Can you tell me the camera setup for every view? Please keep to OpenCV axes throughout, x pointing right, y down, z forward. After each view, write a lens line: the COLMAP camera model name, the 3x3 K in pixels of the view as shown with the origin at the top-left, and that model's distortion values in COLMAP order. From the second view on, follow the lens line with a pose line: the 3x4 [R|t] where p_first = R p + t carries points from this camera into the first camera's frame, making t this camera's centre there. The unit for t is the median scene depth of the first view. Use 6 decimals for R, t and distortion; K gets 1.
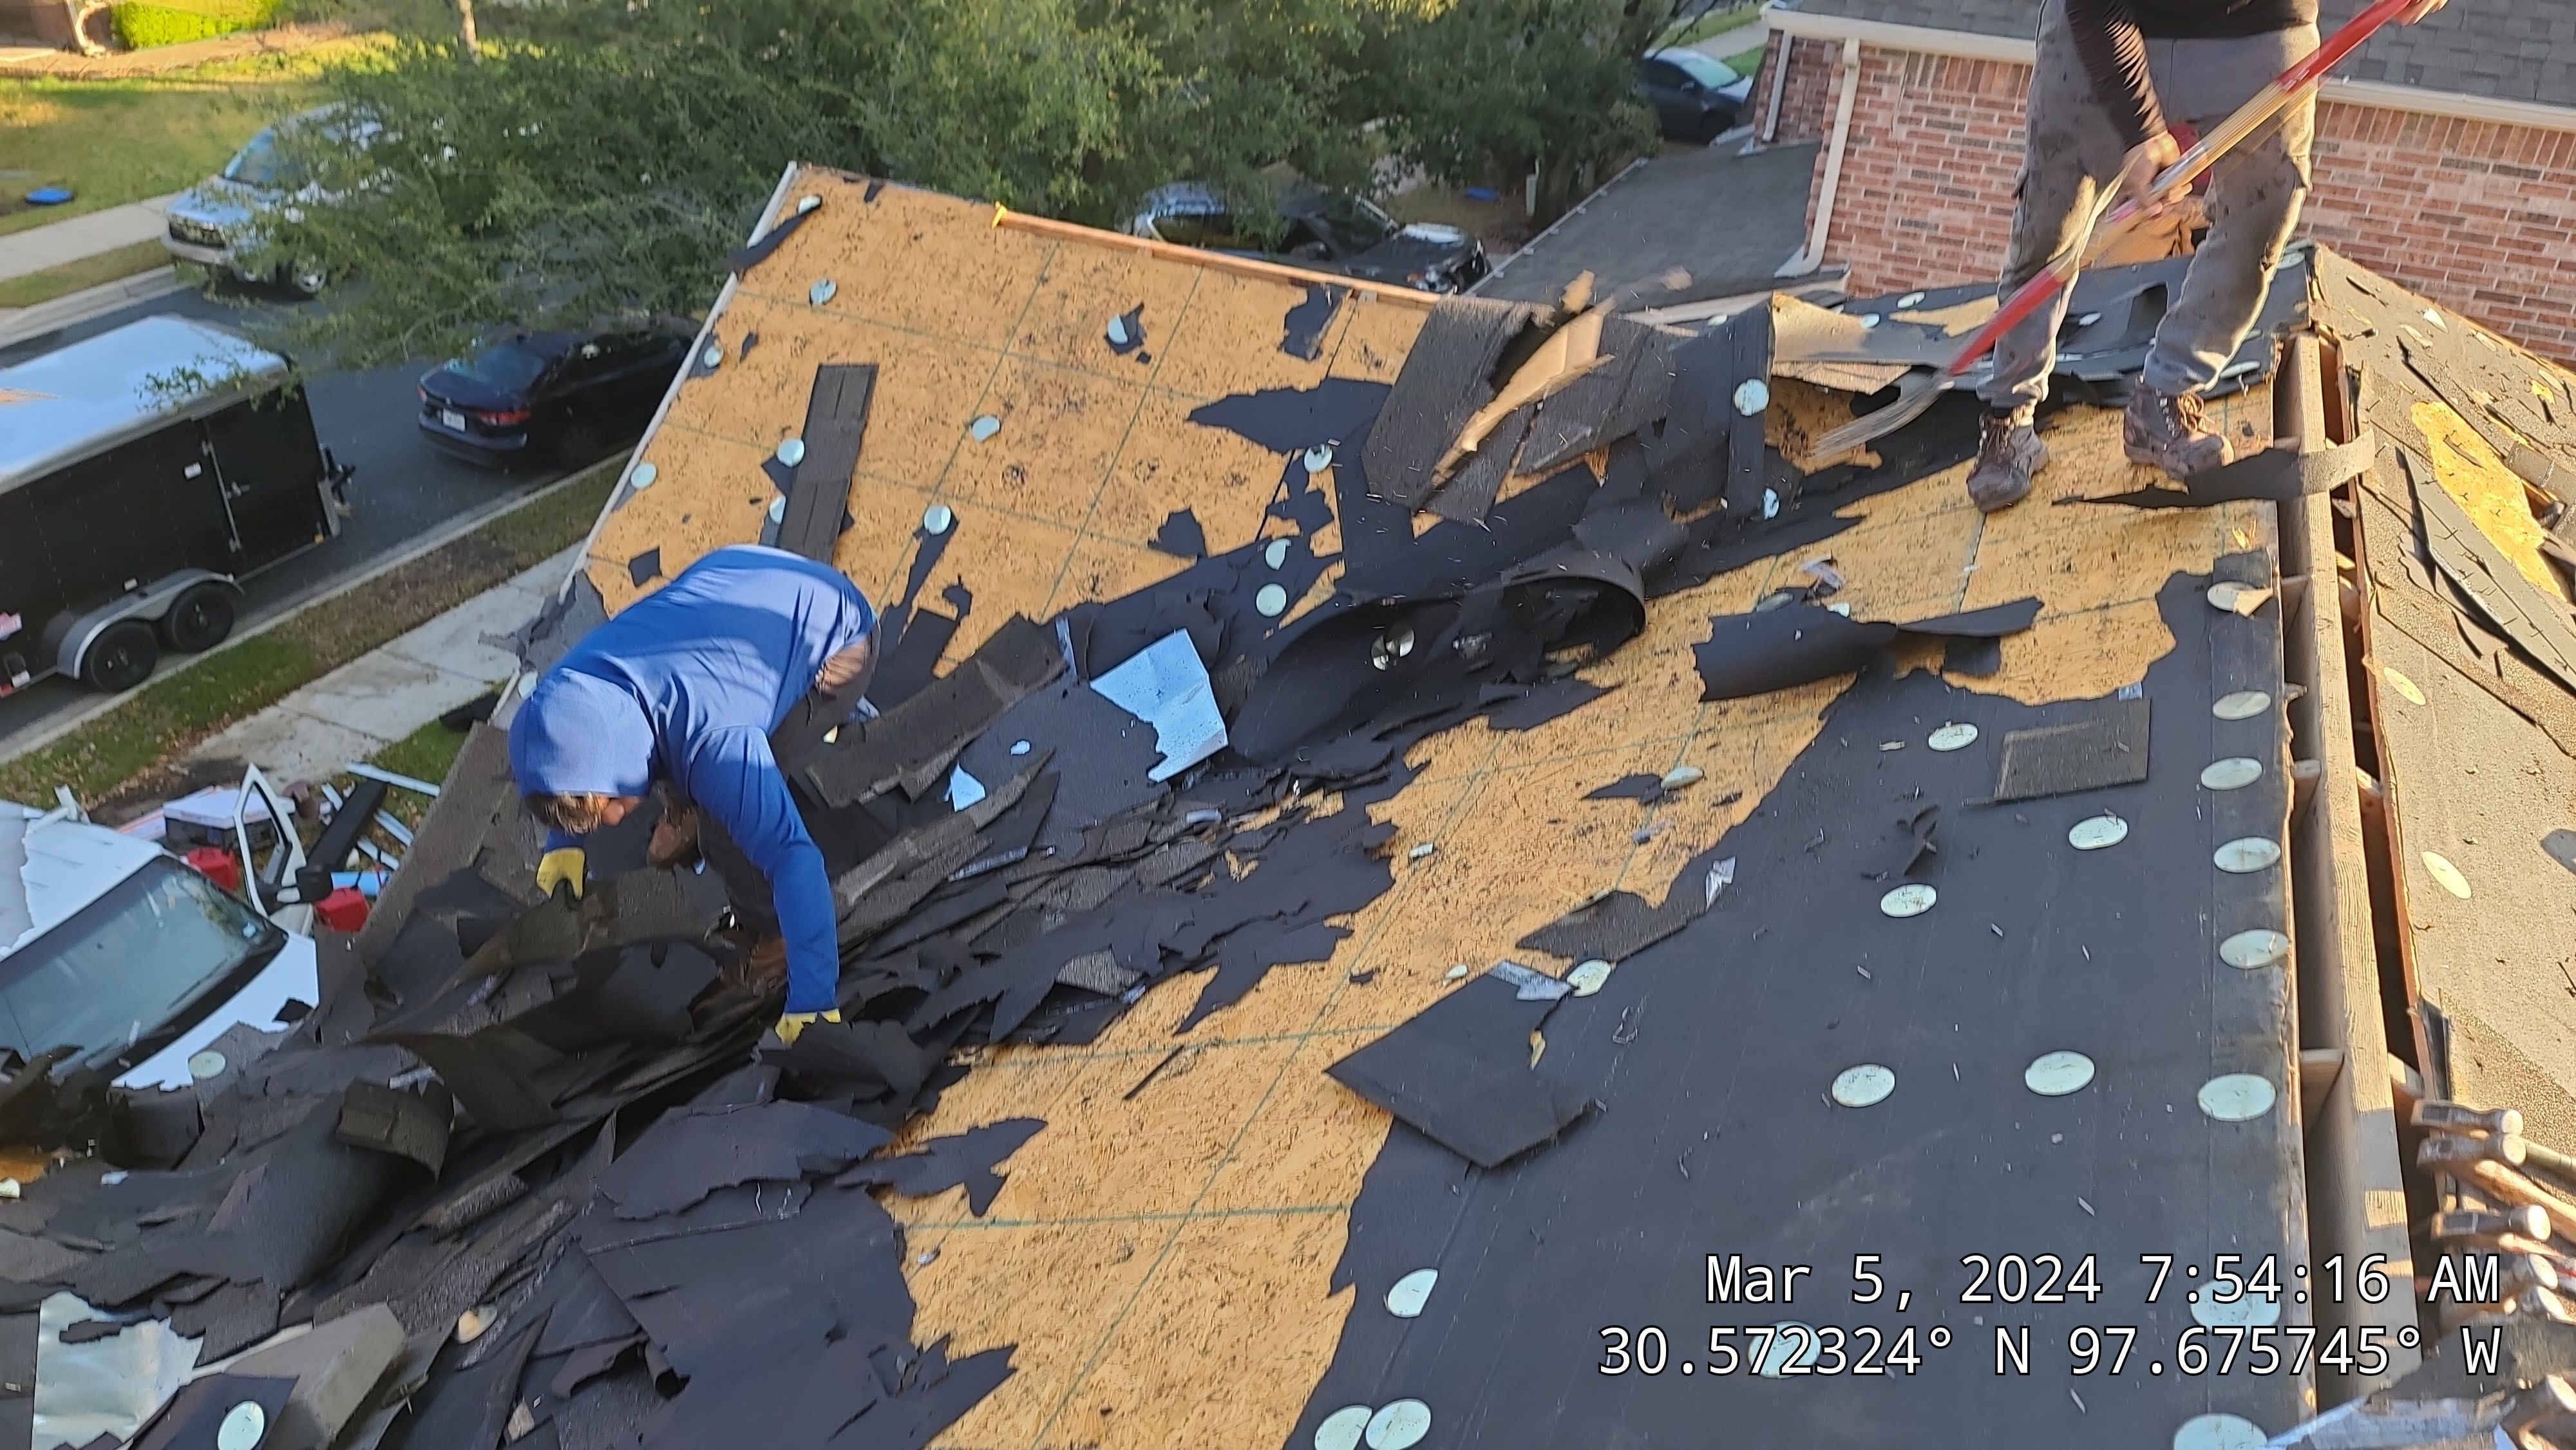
lens RADIAL K [[2113.8, 0, 1288.0], [0, 2113.8, 725.0], [0, 0, 1]] dist [0.055147, -0.041130]
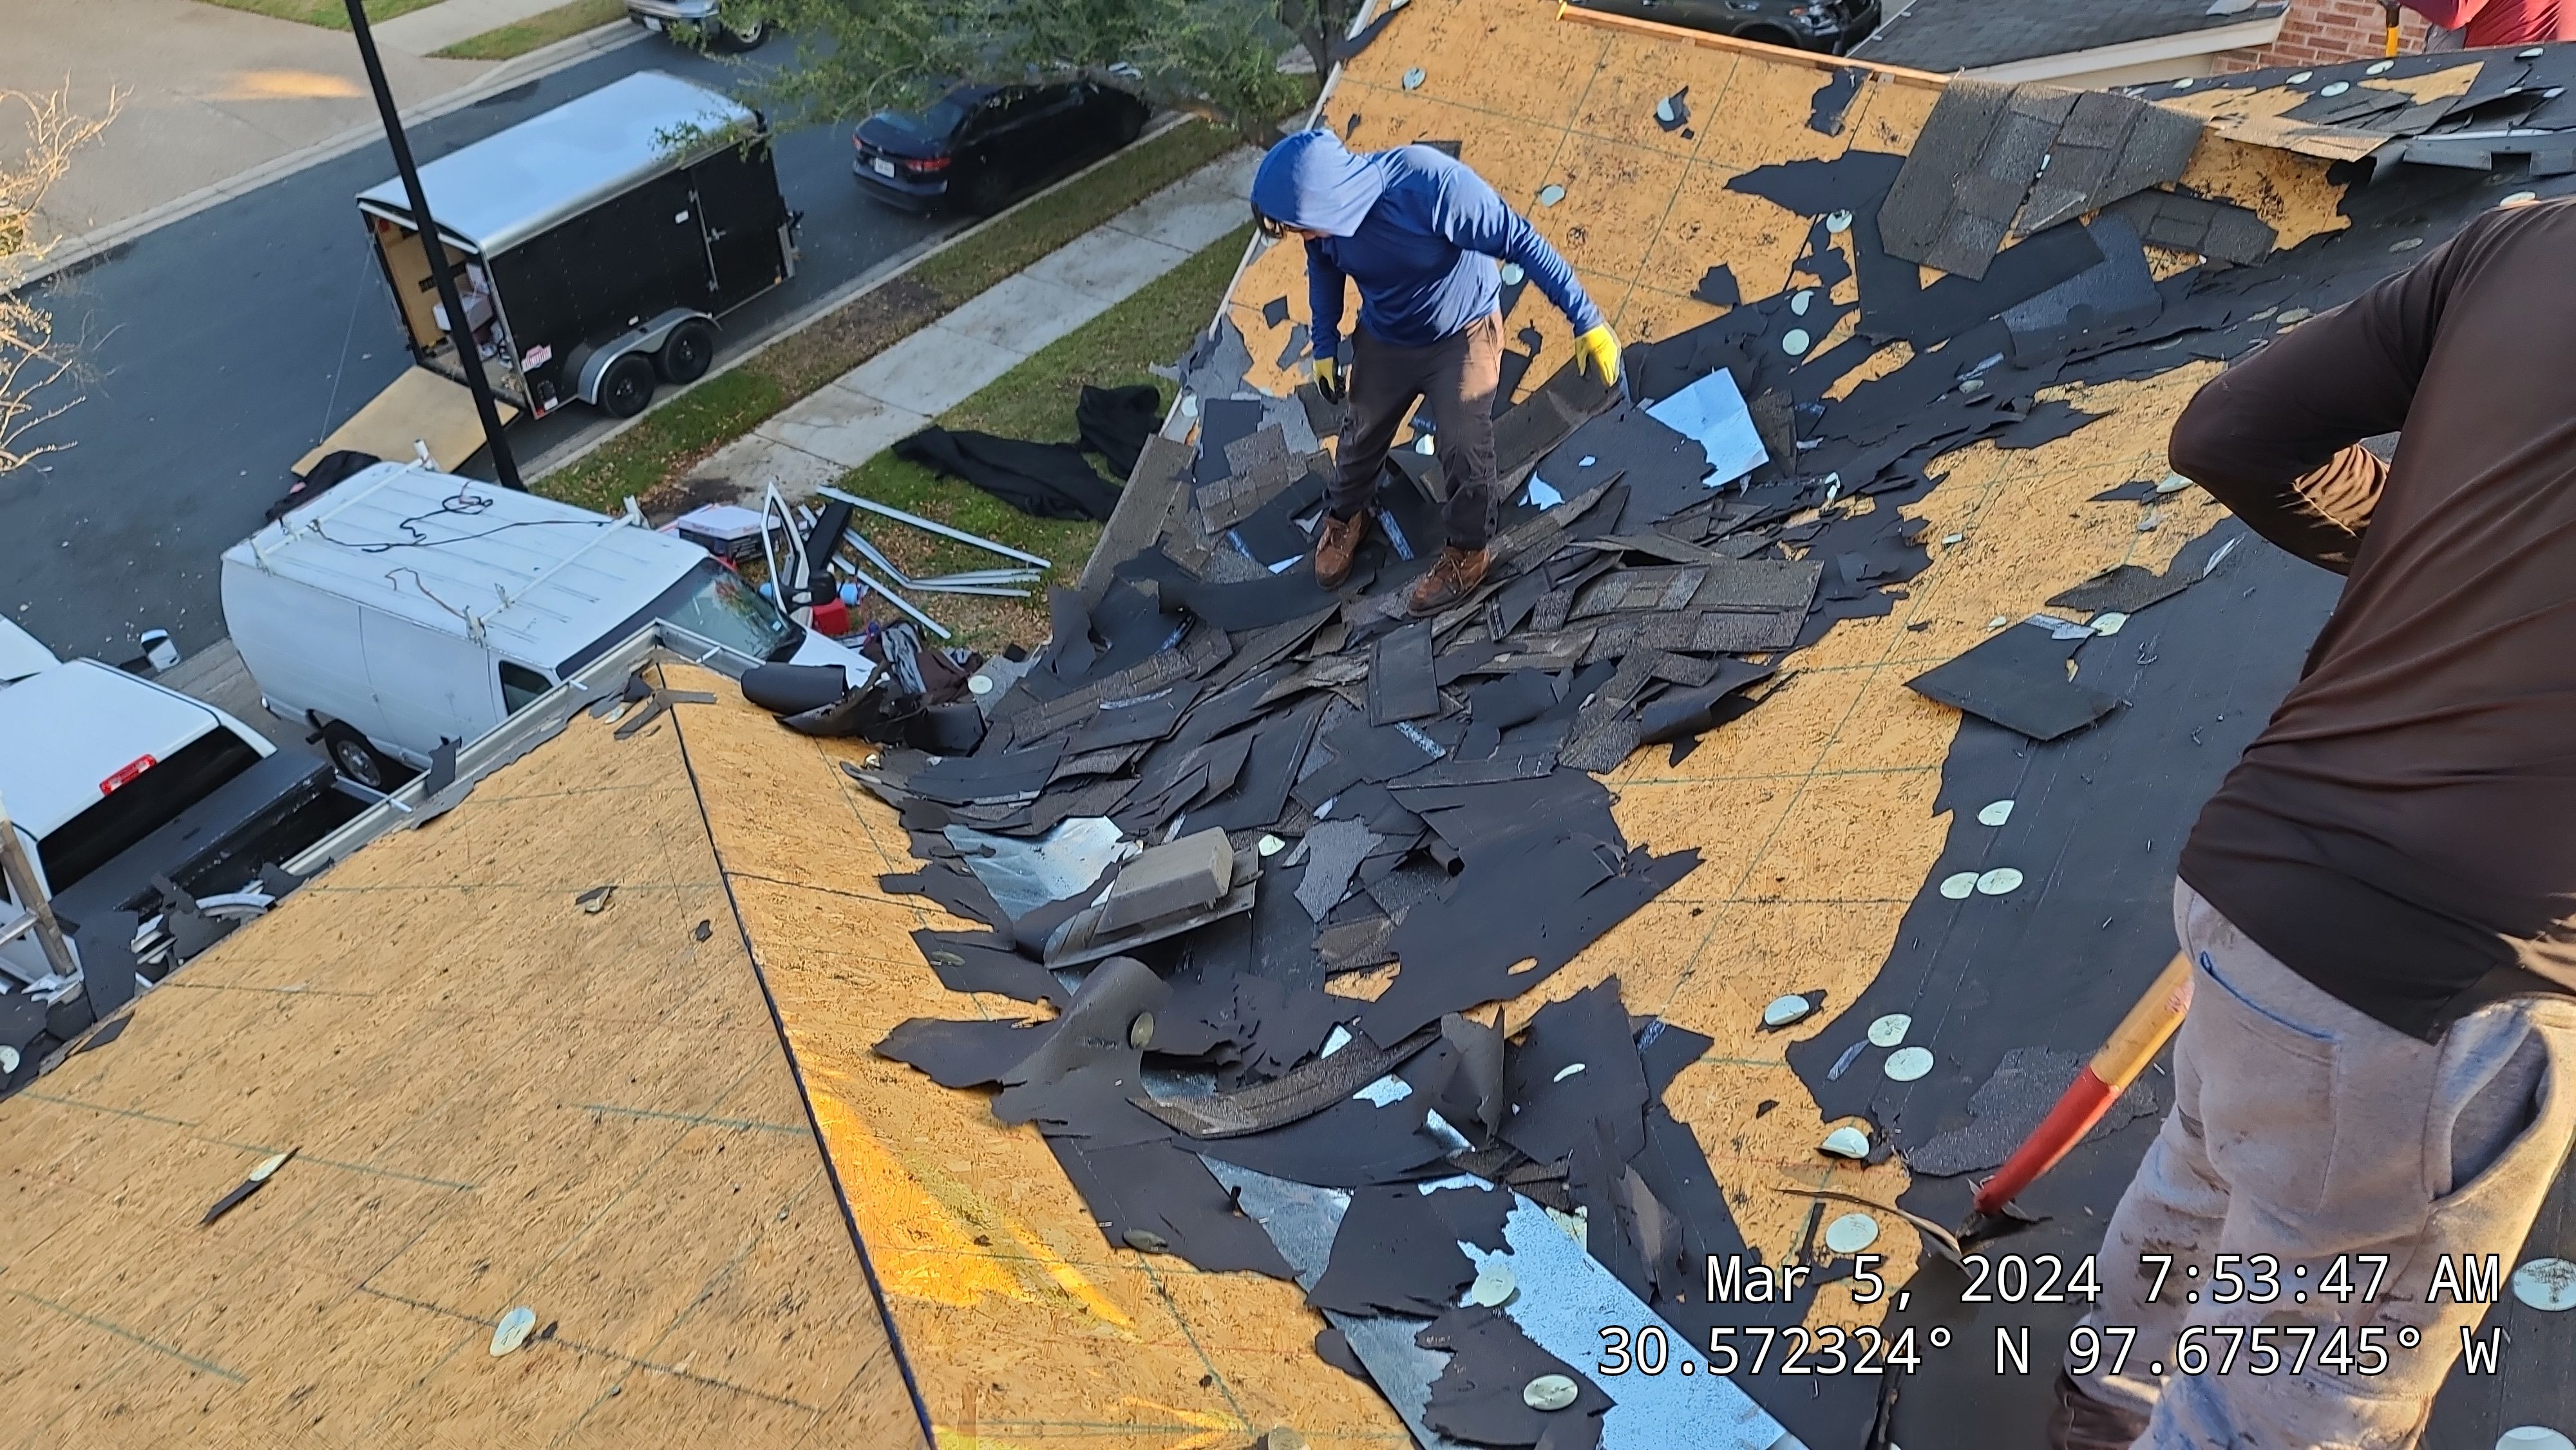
lens RADIAL K [[2113.8, 0, 1288.0], [0, 2113.8, 725.0], [0, 0, 1]] dist [0.055147, -0.041130]
pose [[0.987639, 0.039399, -0.151716, -0.096166], [-0.021352, 0.992689, 0.118796, 0.018946], [0.155287, -0.114088, 0.981259, -0.244451]]
